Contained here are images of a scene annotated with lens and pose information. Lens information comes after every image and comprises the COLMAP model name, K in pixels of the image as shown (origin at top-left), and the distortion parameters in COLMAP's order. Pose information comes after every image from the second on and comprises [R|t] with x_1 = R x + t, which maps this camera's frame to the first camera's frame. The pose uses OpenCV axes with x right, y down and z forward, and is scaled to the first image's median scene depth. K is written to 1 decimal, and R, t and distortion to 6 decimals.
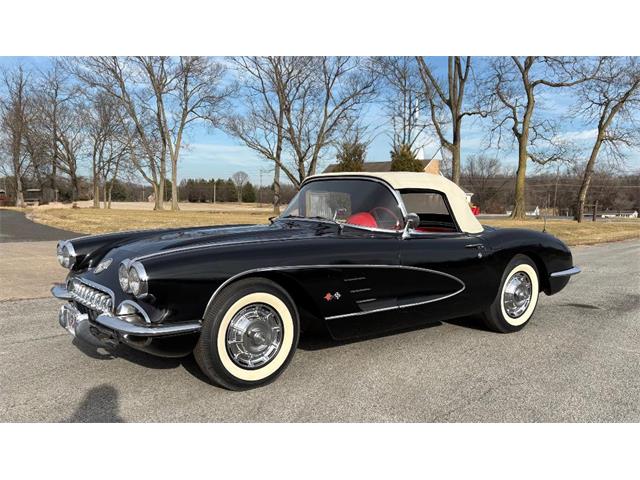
lens RADIAL K [[544.2, 0, 327.1], [0, 544.2, 311.8], [0, 0, 1]] dist [0.028826, 0.005628]
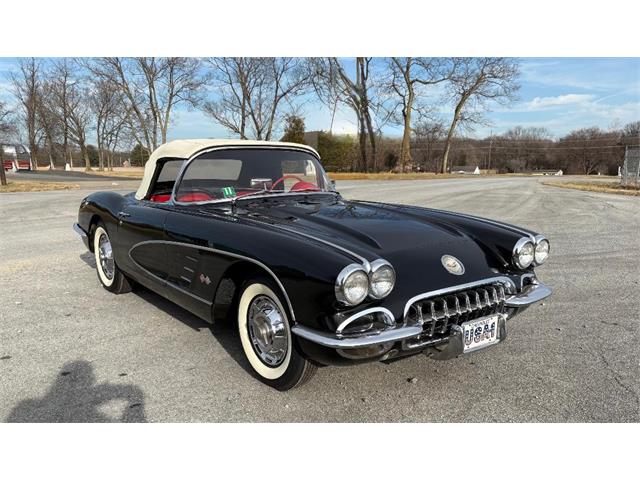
lens RADIAL K [[544.2, 0, 327.1], [0, 544.2, 311.8], [0, 0, 1]] dist [0.028826, 0.005628]
pose [[0.998634, -0.024719, 0.046035, 0.051221], [0.021810, 0.997797, 0.062658, 0.097594], [-0.047482, -0.061569, 0.996973, -0.443958]]
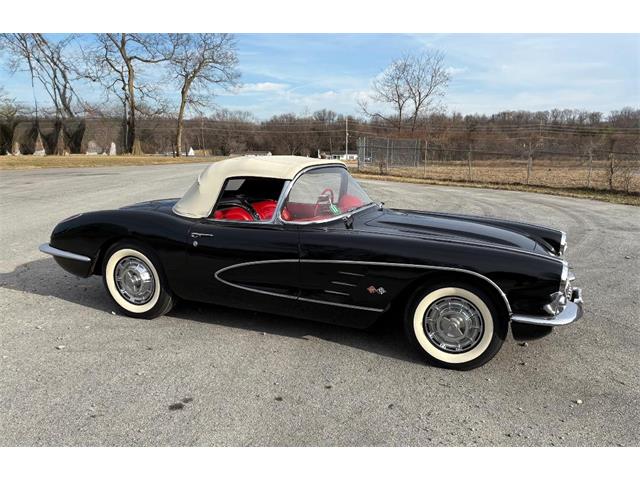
lens RADIAL K [[543.0, 0, 363.8], [0, 543.0, 290.8], [0, 0, 1]] dist [0.031733, -0.003397]
pose [[0.811341, -0.152823, 0.564243, -0.020460], [0.115753, 0.988111, 0.101182, 0.087479], [-0.572998, -0.016780, 0.819385, -0.435443]]
